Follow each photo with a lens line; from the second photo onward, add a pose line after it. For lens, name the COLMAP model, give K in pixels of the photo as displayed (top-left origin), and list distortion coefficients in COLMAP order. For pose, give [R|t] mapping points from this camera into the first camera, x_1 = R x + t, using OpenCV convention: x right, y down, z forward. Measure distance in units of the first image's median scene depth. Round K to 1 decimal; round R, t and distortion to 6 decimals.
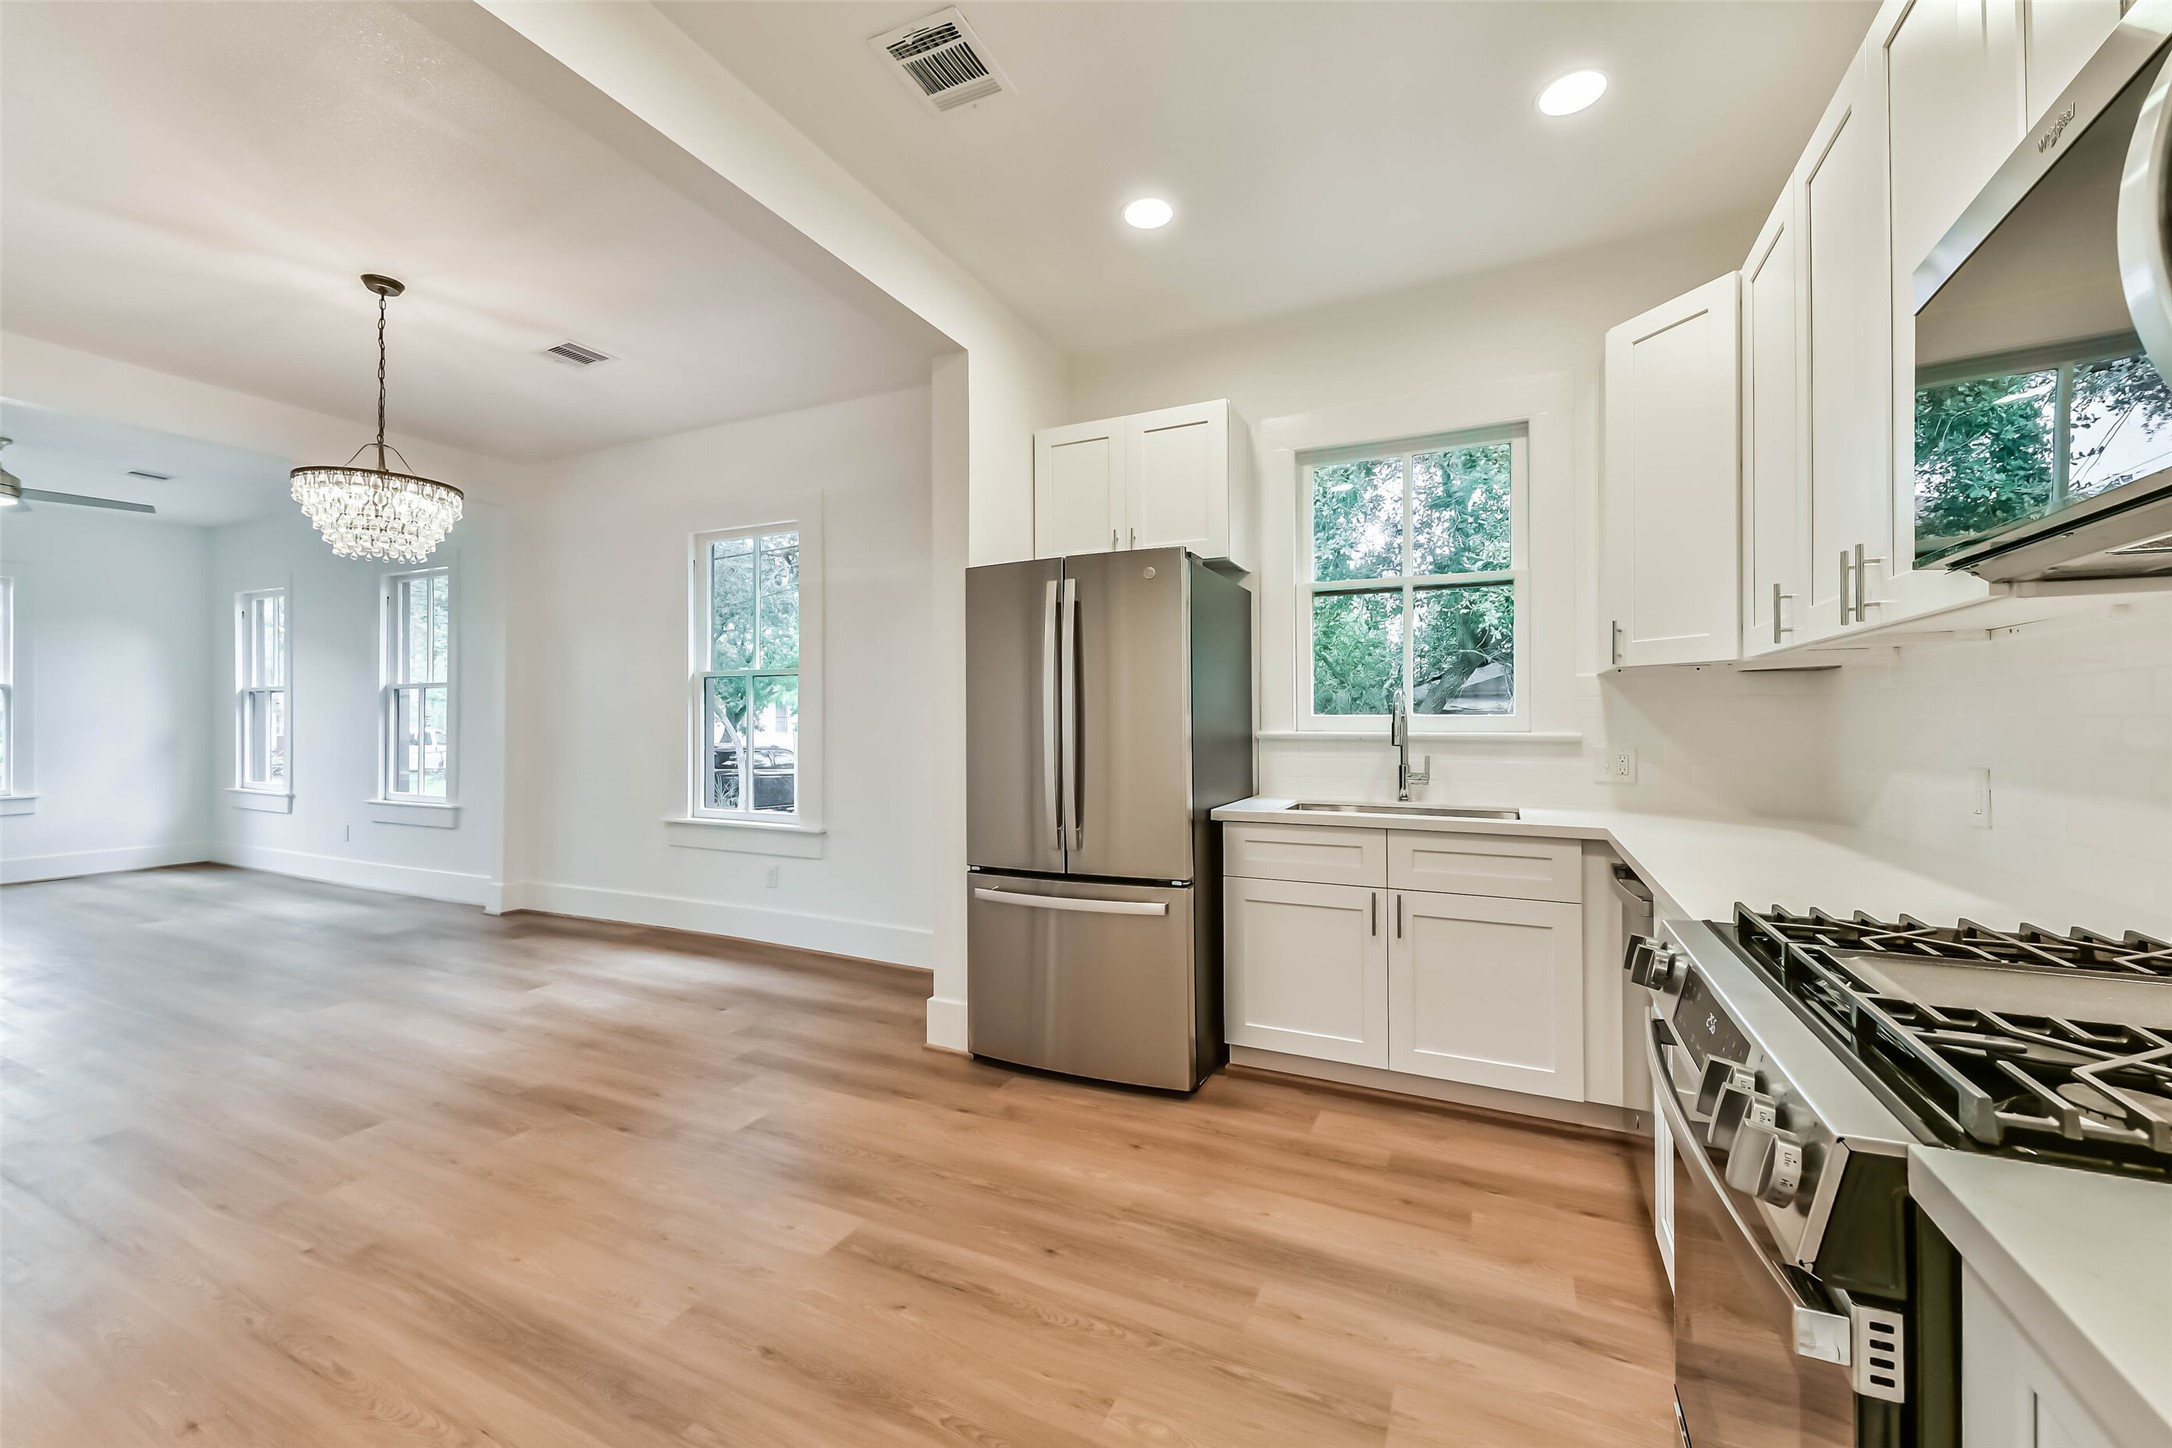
lens RADIAL K [[859.8, 0, 1091.7], [0, 859.8, 715.6], [0, 0, 1]] dist [0.013578, -0.004393]
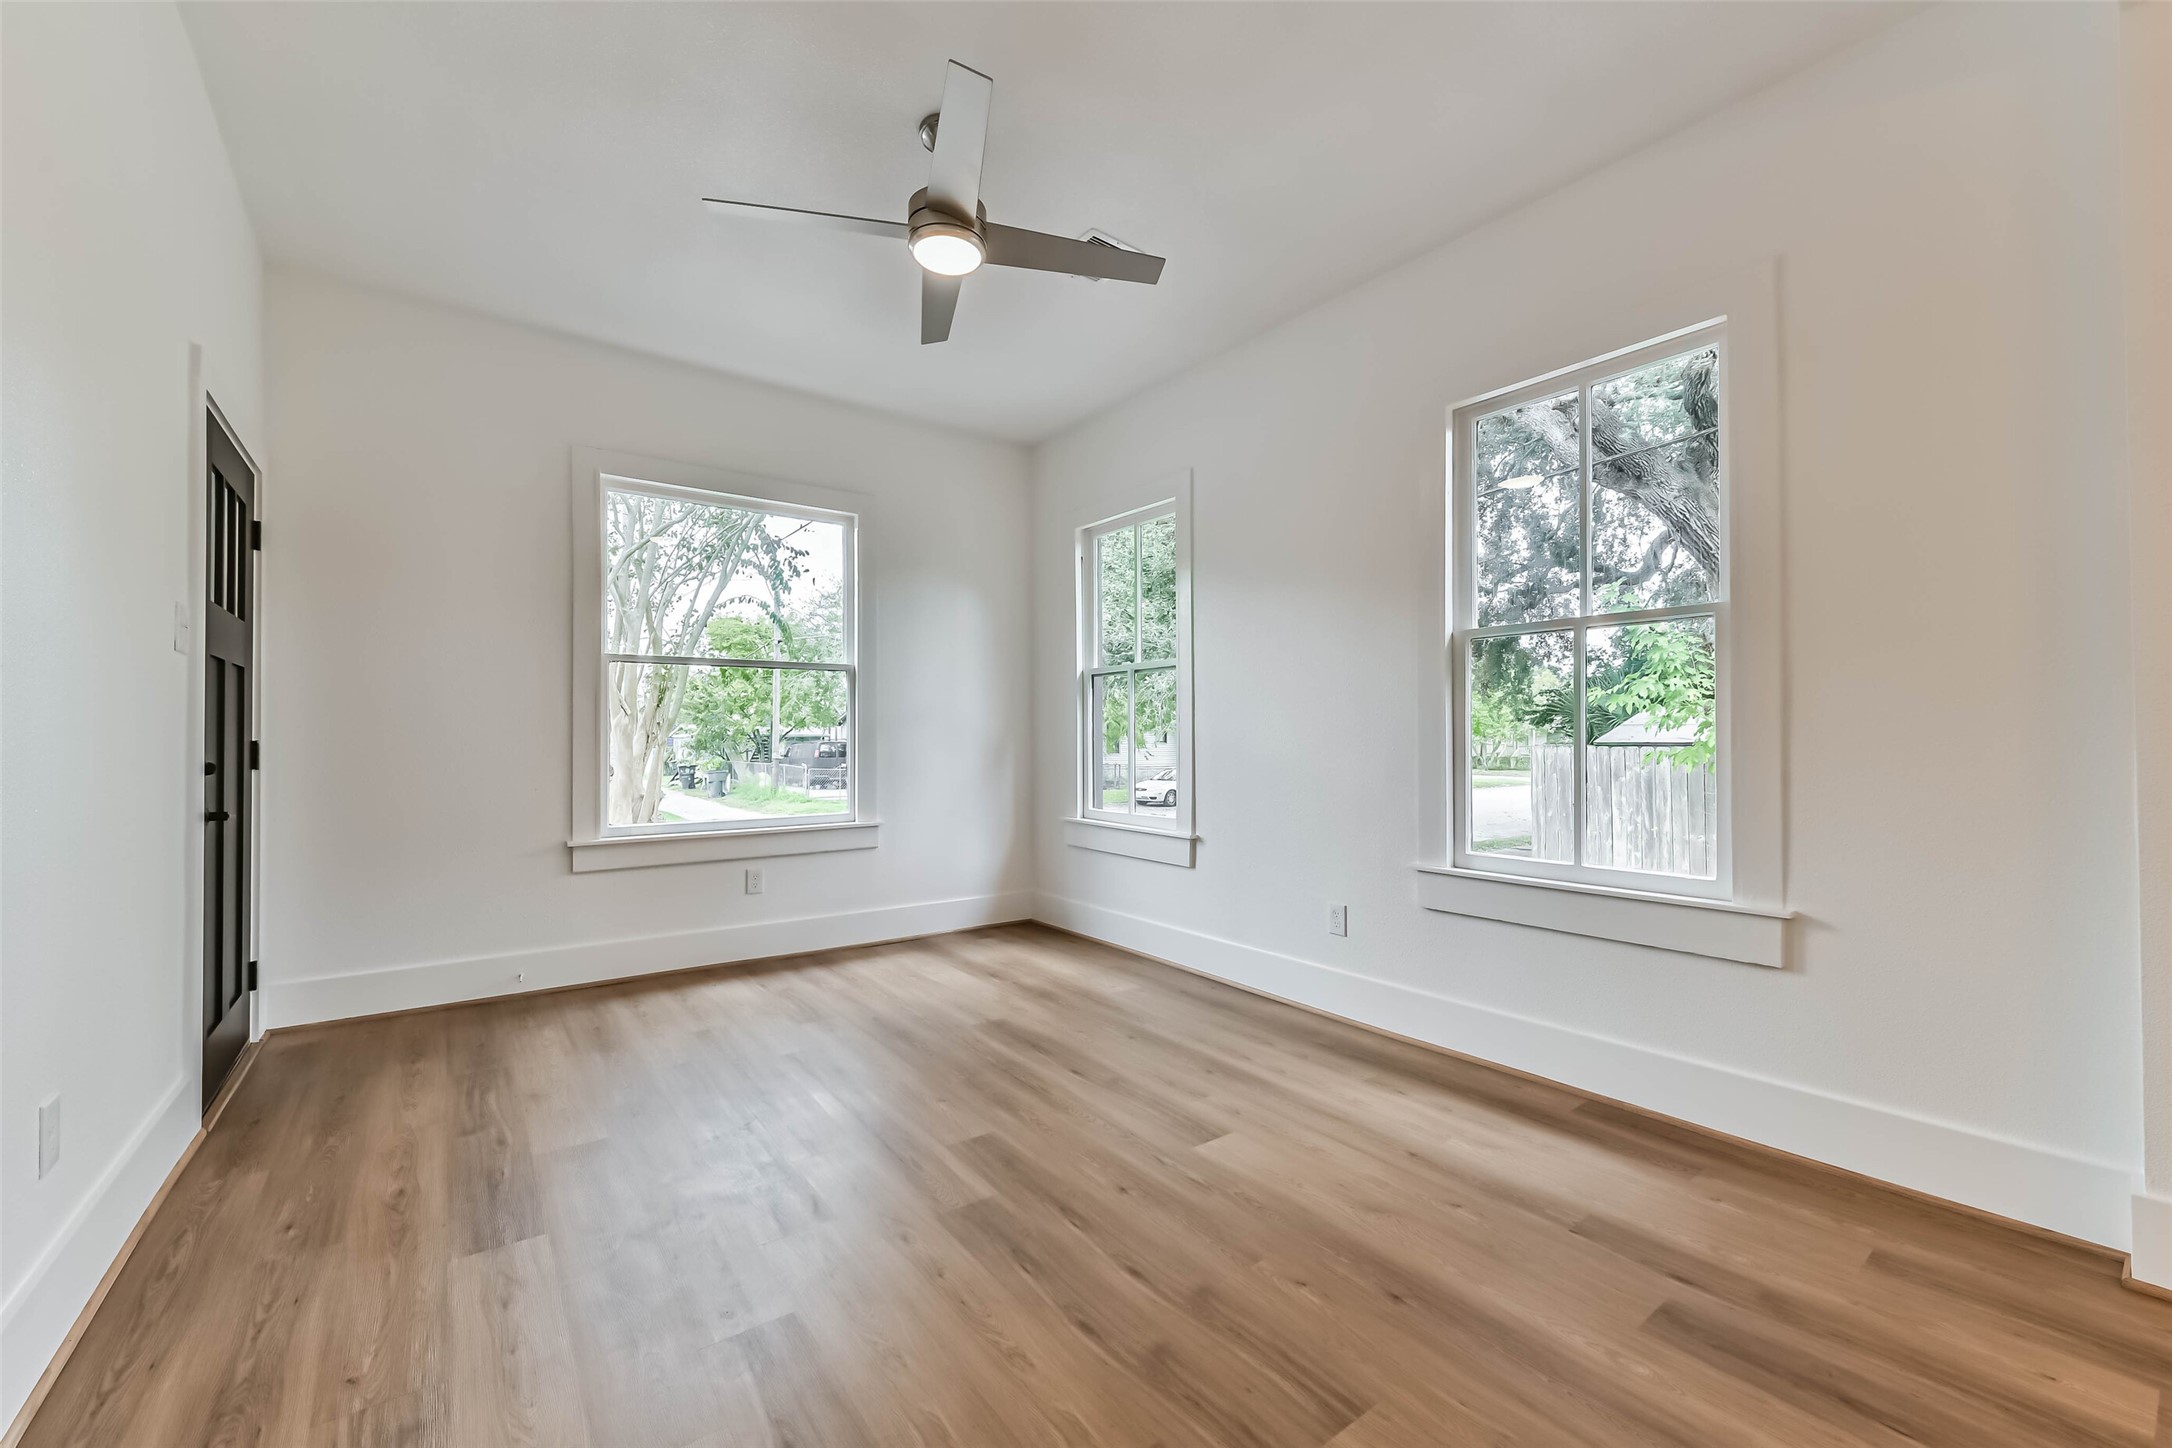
lens RADIAL K [[859.8, 0, 1088.4], [0, 859.8, 720.9], [0, 0, 1]] dist [0.013578, -0.004393]
pose [[0.893574, -0.008153, -0.448841, -1.733672], [-0.000880, 0.999801, -0.019914, 0.055613], [0.448914, 0.018190, 0.893390, 1.047722]]
